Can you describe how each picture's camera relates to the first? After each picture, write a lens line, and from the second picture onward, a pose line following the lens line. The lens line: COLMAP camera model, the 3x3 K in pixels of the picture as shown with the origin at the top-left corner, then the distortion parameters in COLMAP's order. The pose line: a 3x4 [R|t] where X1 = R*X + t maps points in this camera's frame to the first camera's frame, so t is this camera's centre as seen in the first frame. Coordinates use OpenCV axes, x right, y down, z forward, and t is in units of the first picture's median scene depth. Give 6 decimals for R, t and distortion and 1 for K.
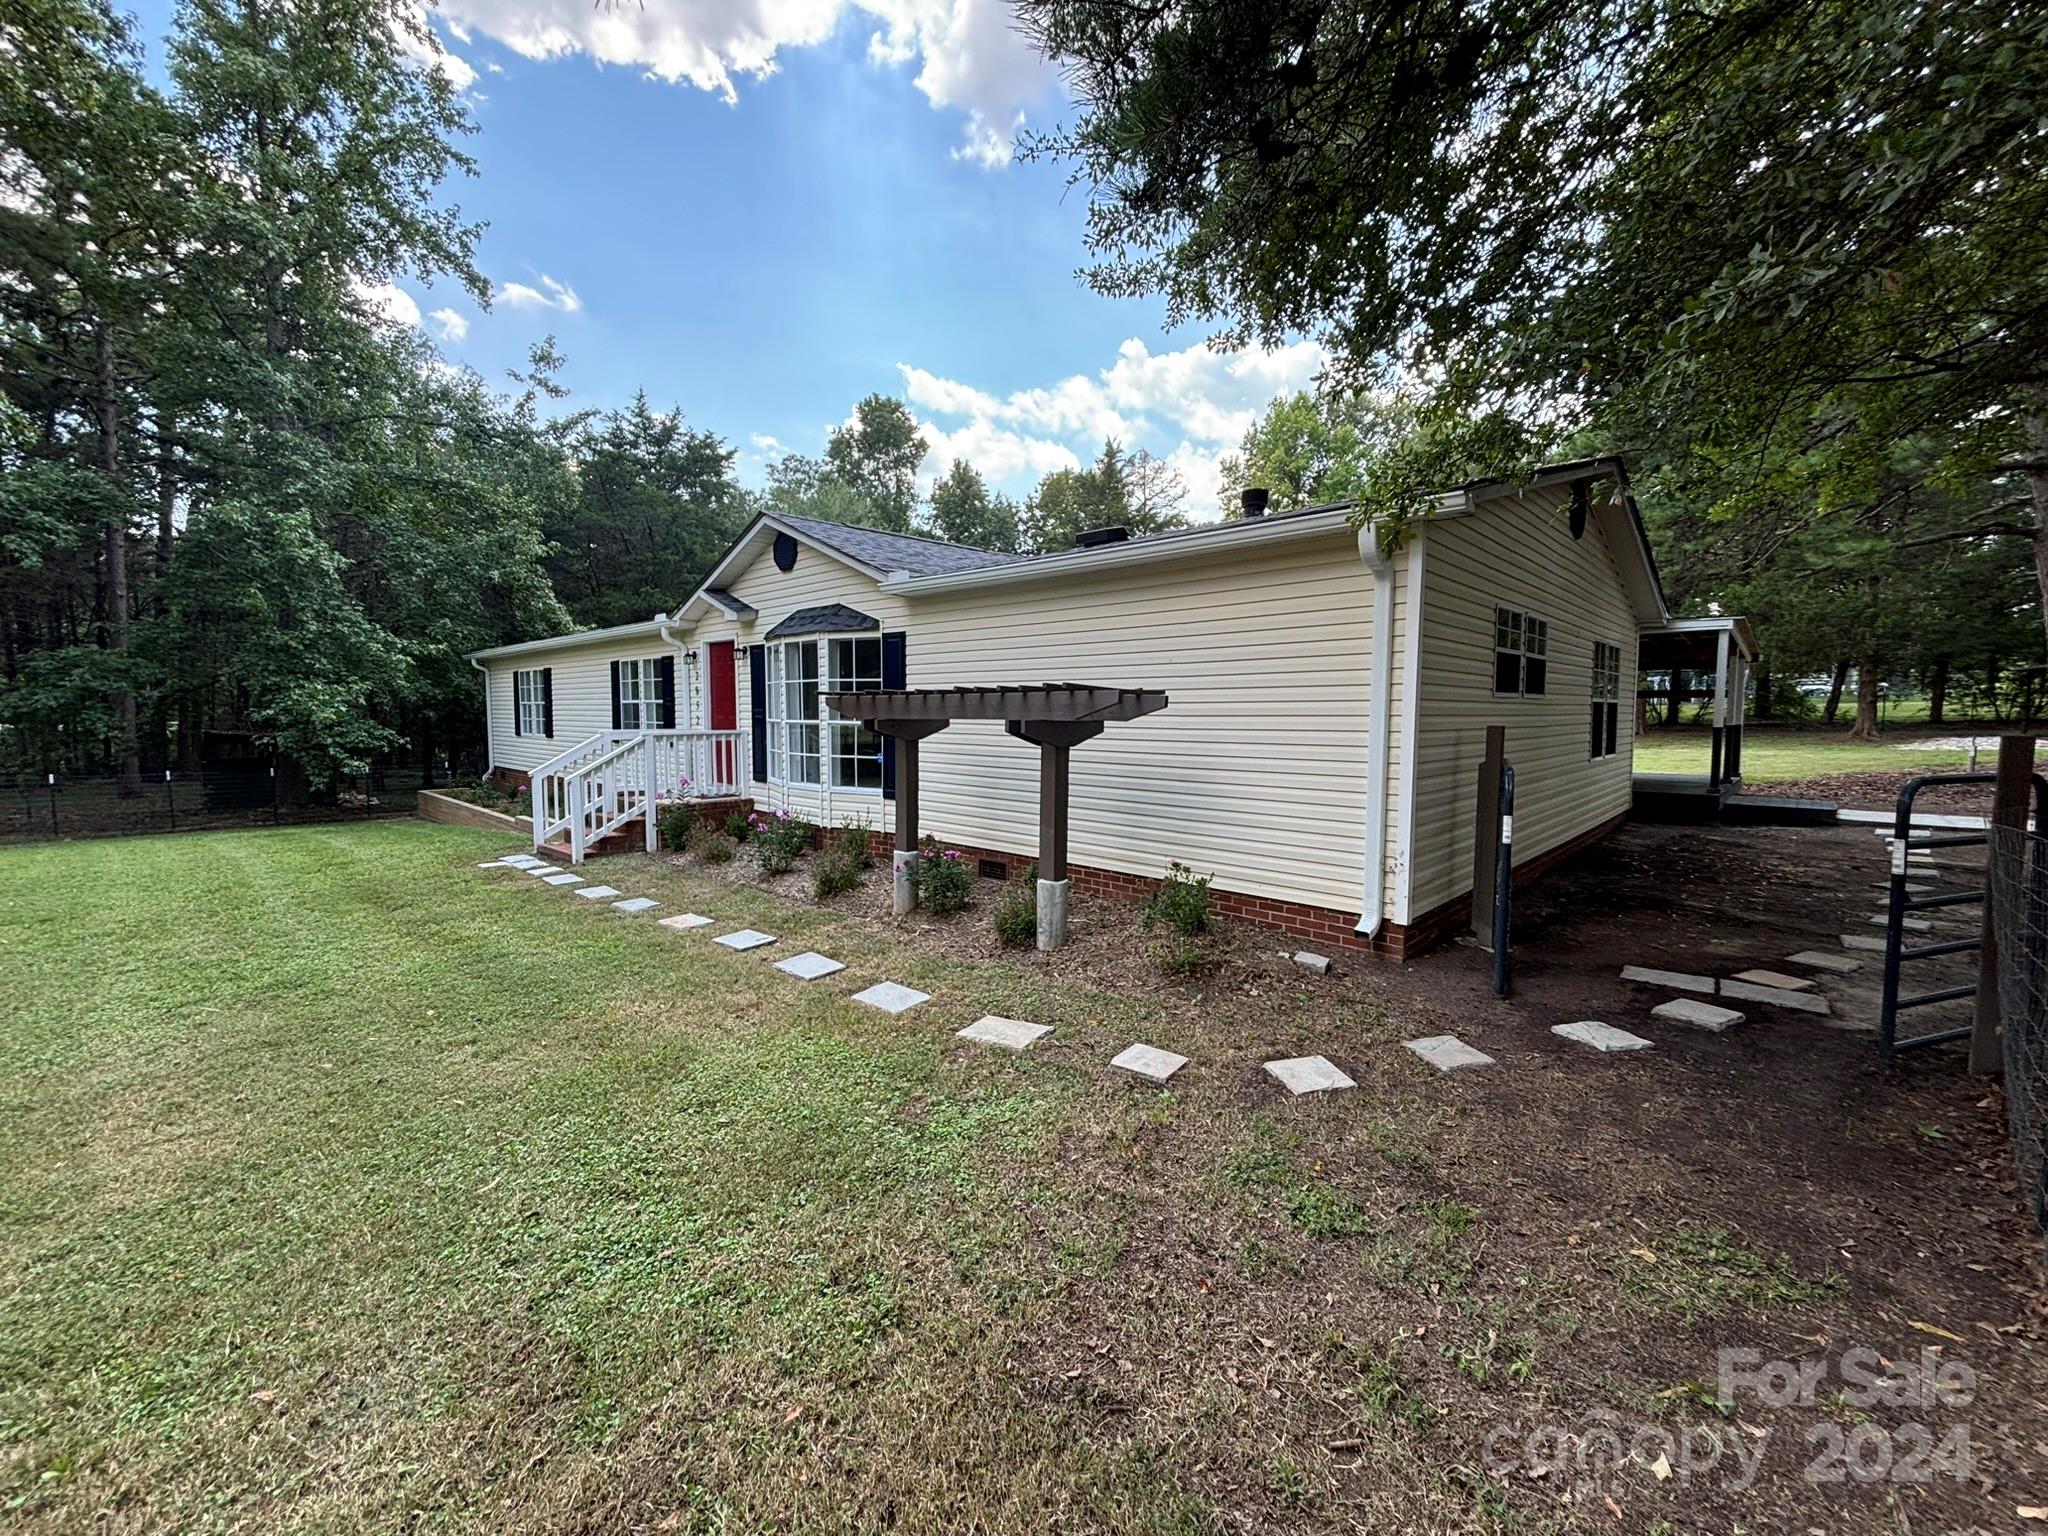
lens RADIAL K [[827.2, 0, 1033.0], [0, 827.2, 766.8], [0, 0, 1]] dist [0.001014, 0.000332]
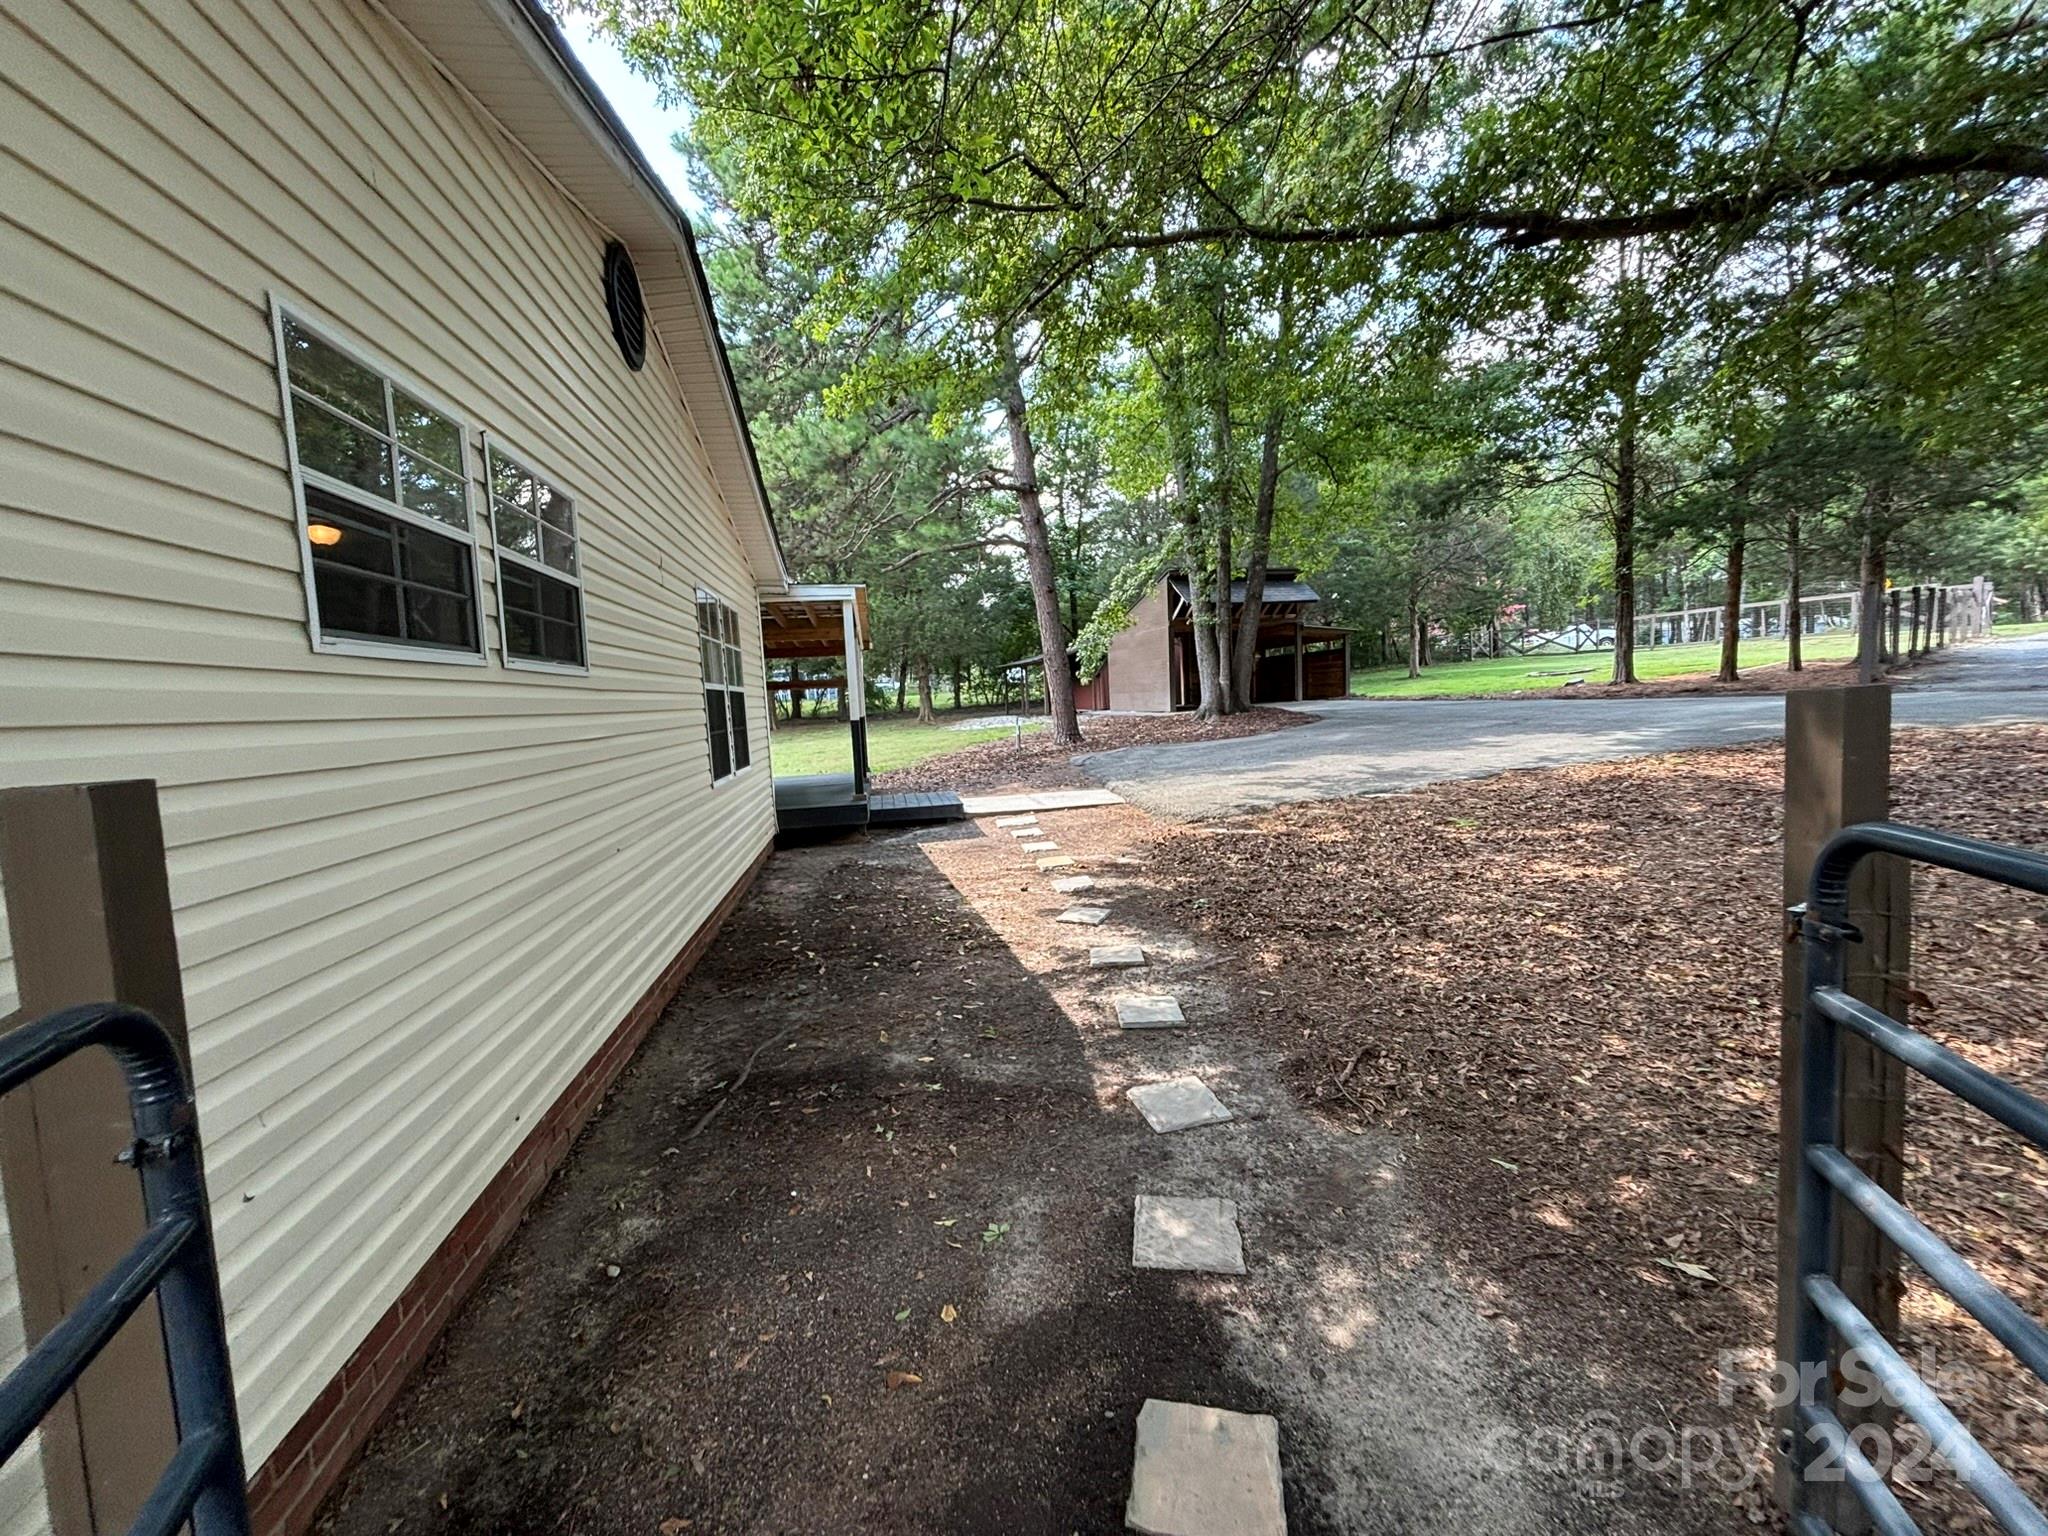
lens RADIAL K [[827.2, 0, 1030.2], [0, 827.2, 765.2], [0, 0, 1]] dist [0.001014, 0.000332]
pose [[0.592116, -0.097540, 0.799928, 0.314742], [0.106968, 0.993377, 0.041949, -0.022011], [-0.798722, 0.060728, 0.598628, 0.433619]]
